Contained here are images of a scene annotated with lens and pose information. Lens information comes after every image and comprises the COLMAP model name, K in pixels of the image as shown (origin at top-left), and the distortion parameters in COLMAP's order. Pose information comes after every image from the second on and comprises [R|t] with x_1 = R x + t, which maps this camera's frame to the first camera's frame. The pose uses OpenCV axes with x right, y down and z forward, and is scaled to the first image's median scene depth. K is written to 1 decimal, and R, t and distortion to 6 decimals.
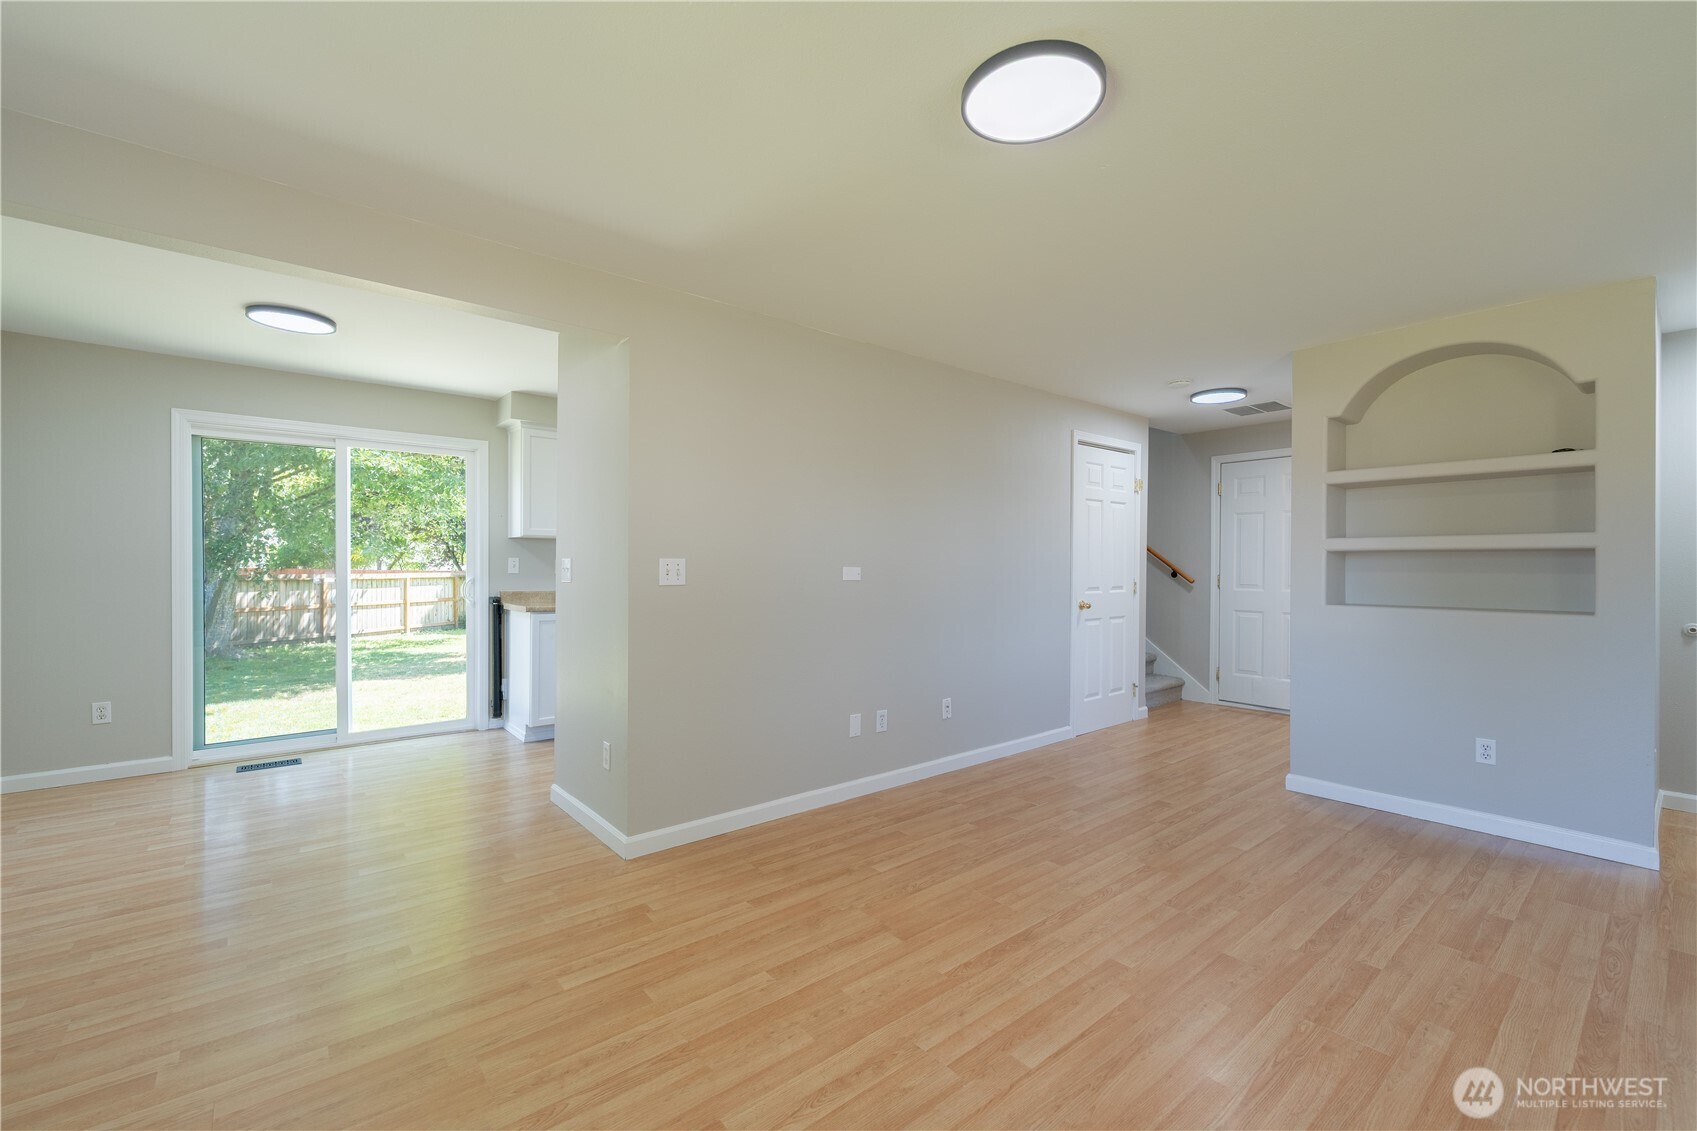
lens RADIAL K [[739.4, 0, 899.6], [0, 739.4, 565.9], [0, 0, 1]] dist [0.000097, 0.000182]
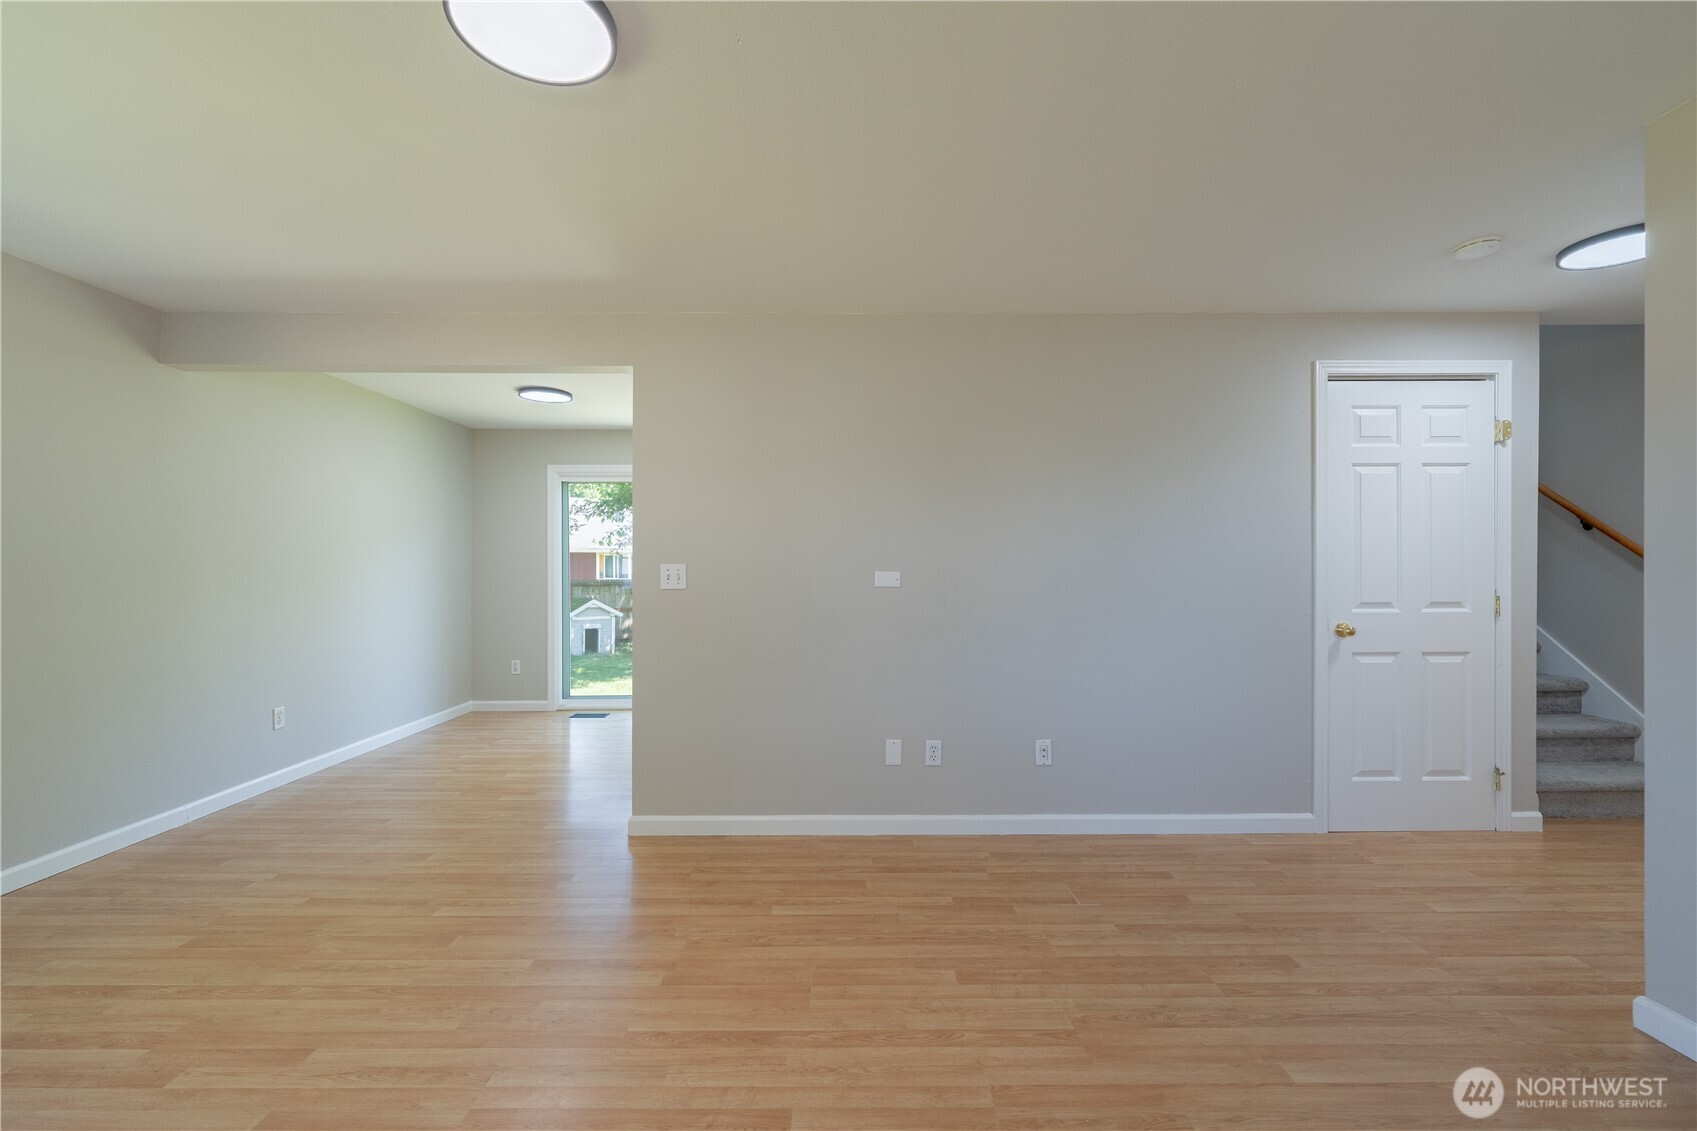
lens RADIAL K [[763.9, 0, 835.3], [0, 763.9, 565.6], [0, 0, 1]] dist [-0.000994, 0.000216]
pose [[0.735432, -0.007338, -0.677558, 0.475719], [0.002963, 0.999967, -0.007614, 0.001118], [0.677592, 0.003592, 0.735429, 0.271648]]
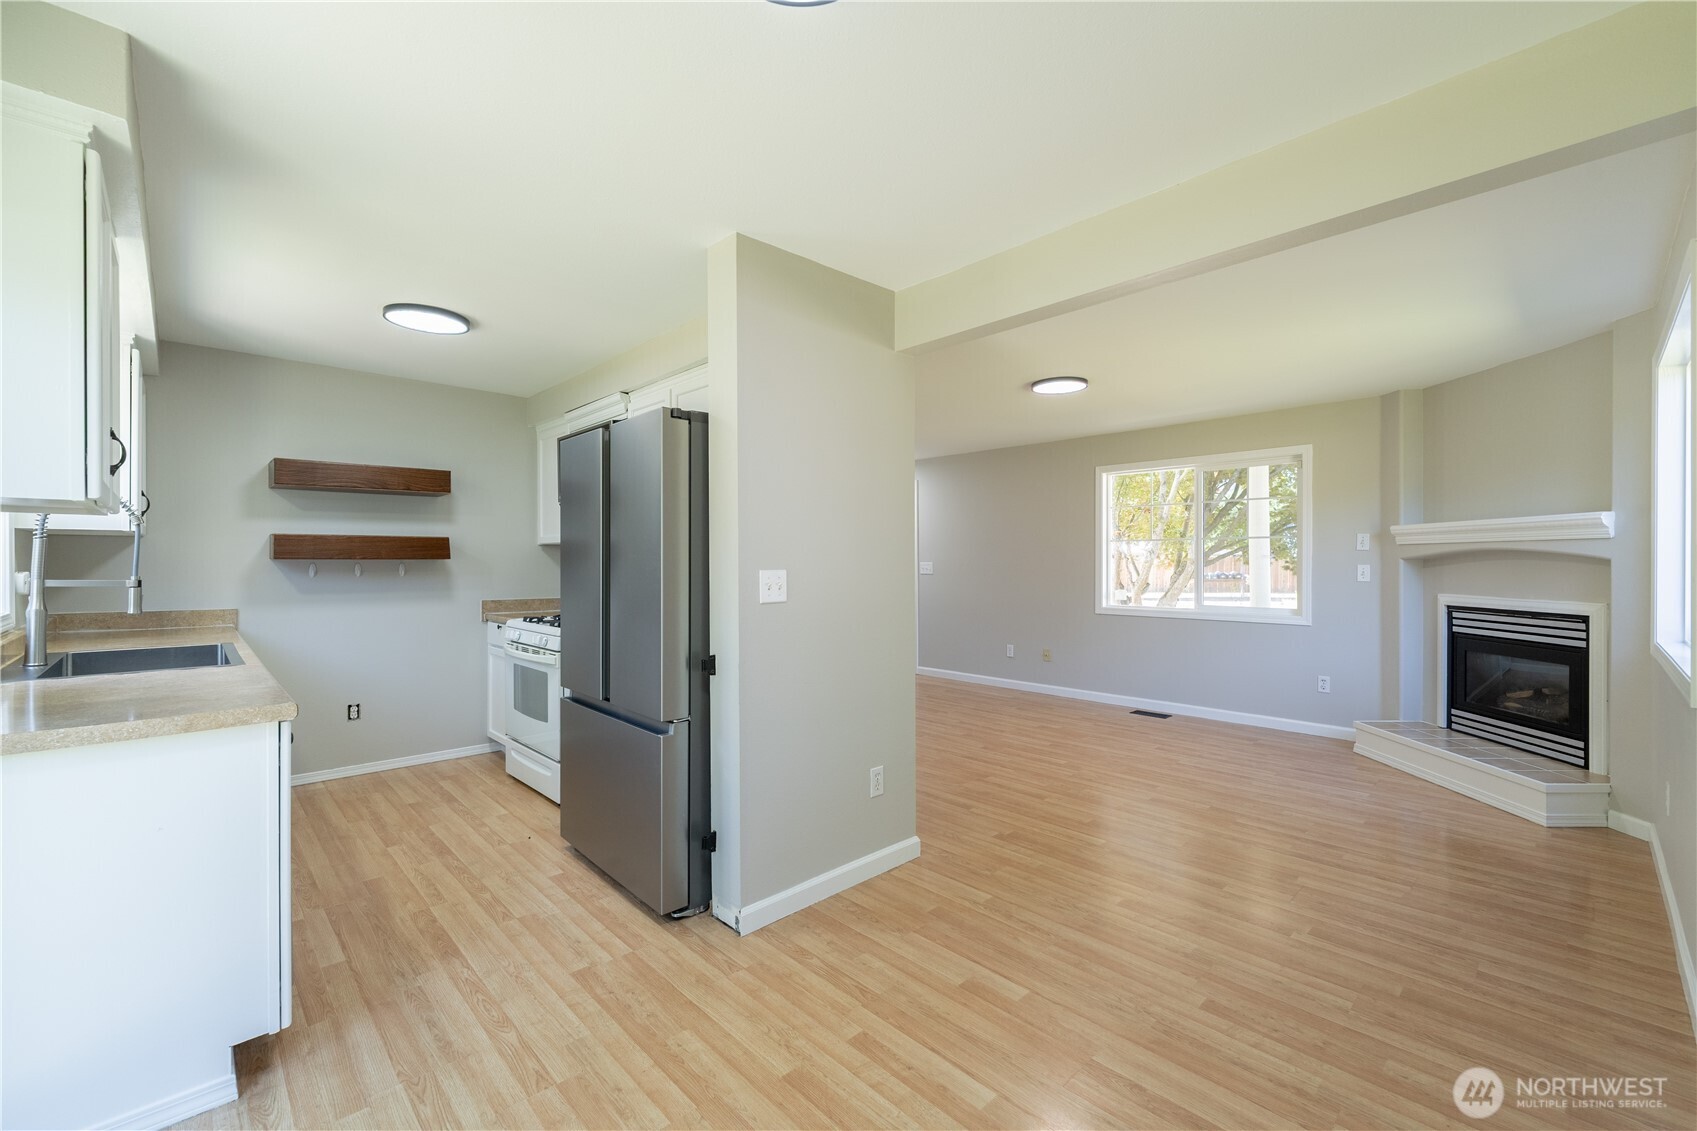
lens RADIAL K [[685.6, 0, 848.5], [0, 685.6, 565.5], [0, 0, 1]] dist [-0.000476, -0.000141]
pose [[-0.049300, -0.010045, 0.998733, -0.999022], [-0.000161, 0.999949, 0.010049, -0.020816], [-0.998784, 0.000334, -0.049299, 0.855954]]
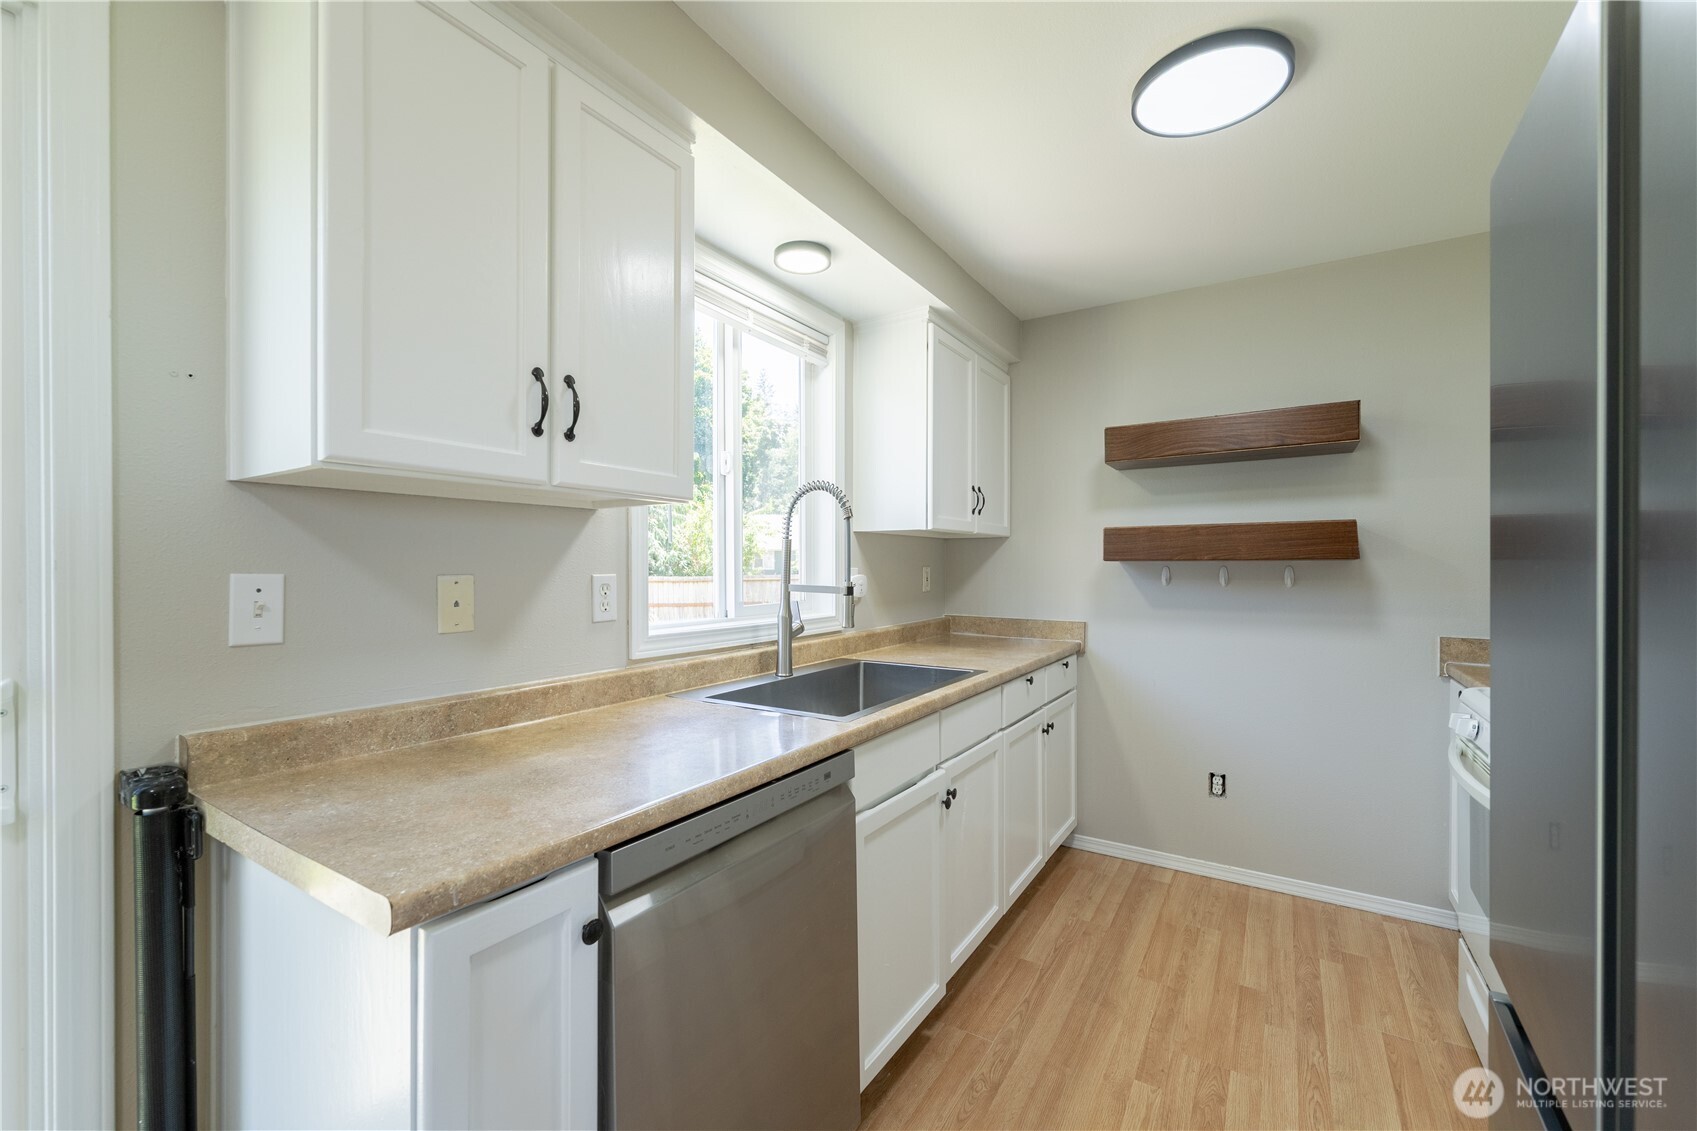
lens RADIAL K [[690.9, 0, 856.6], [0, 690.9, 568.4], [0, 0, 1]] dist [-0.006631, -0.000230]
pose [[0.958112, -0.004126, 0.286364, -0.525765], [0.003612, 0.999991, 0.002321, -0.015102], [-0.286371, -0.001189, 0.958118, 0.969786]]
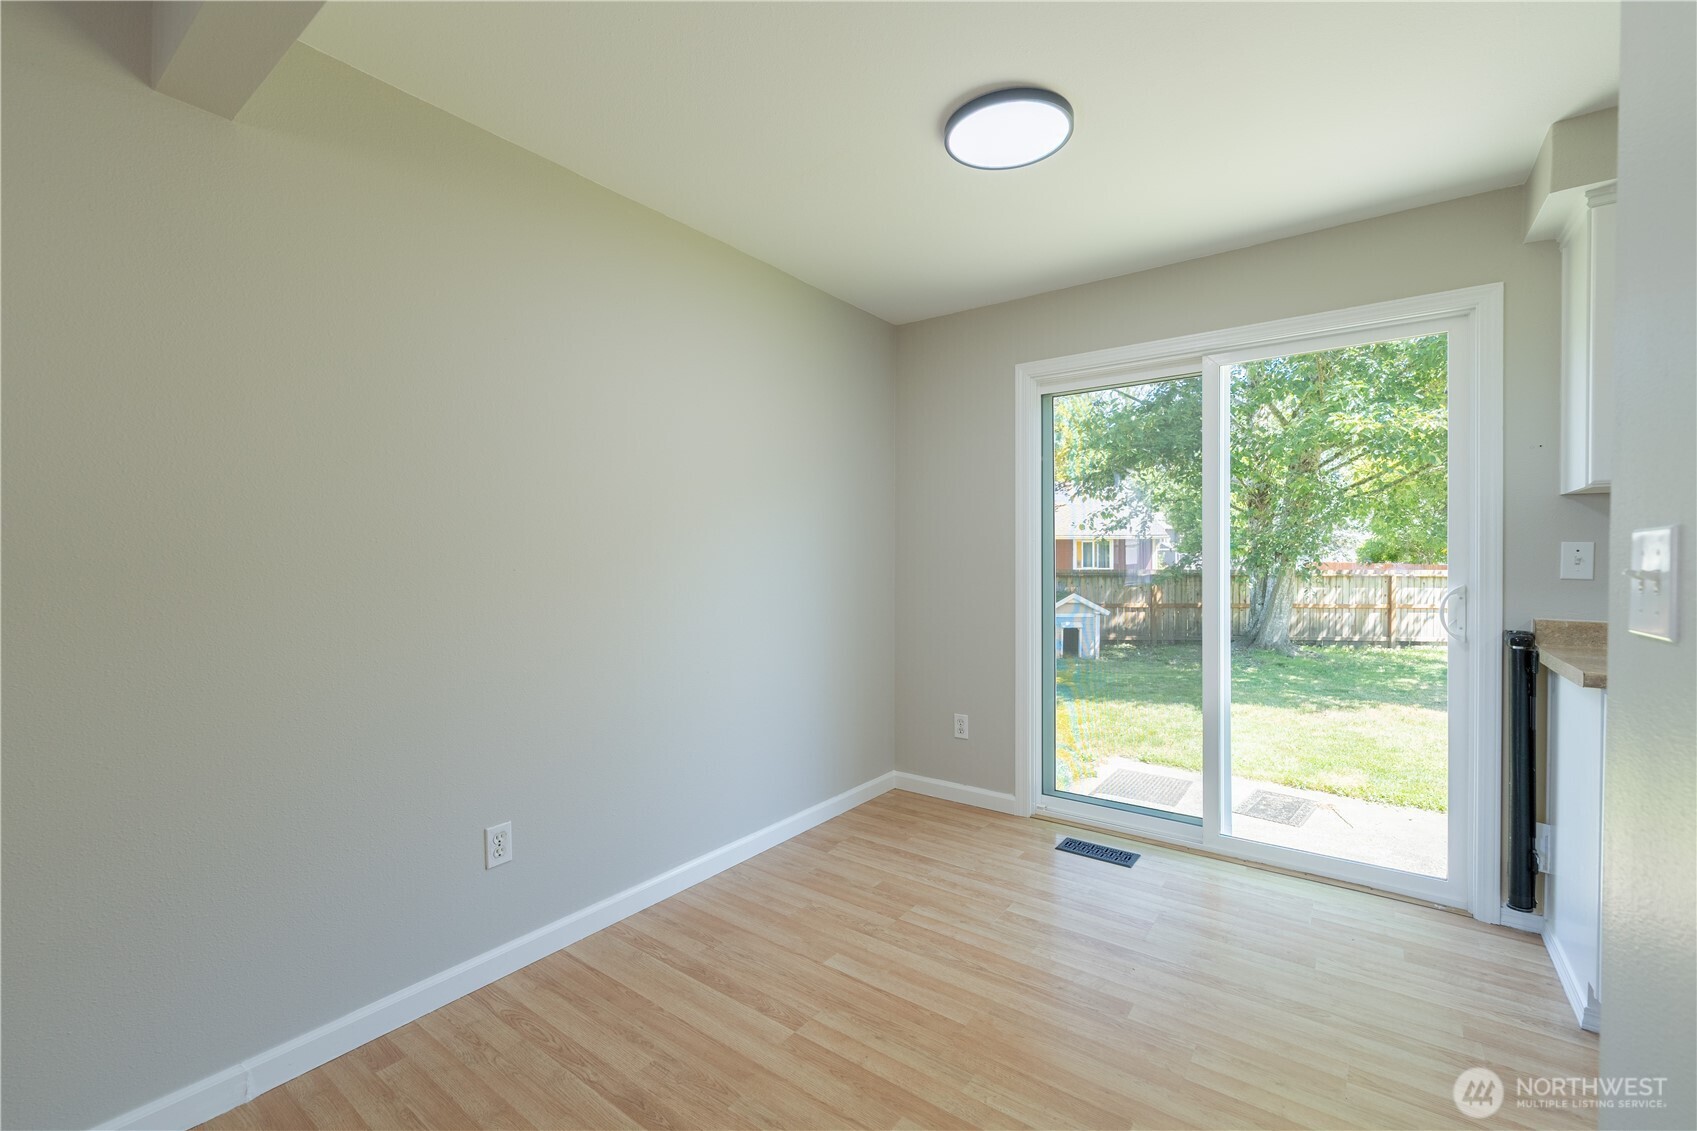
lens RADIAL K [[711.3, 0, 811.8], [0, 711.3, 563.3], [0, 0, 1]] dist [0.000443, -0.000008]
pose [[0.177350, 0.003733, -0.984141, -0.262397], [-0.000373, 0.999993, 0.003726, 0.000237], [0.984148, -0.000293, 0.177350, 0.651009]]
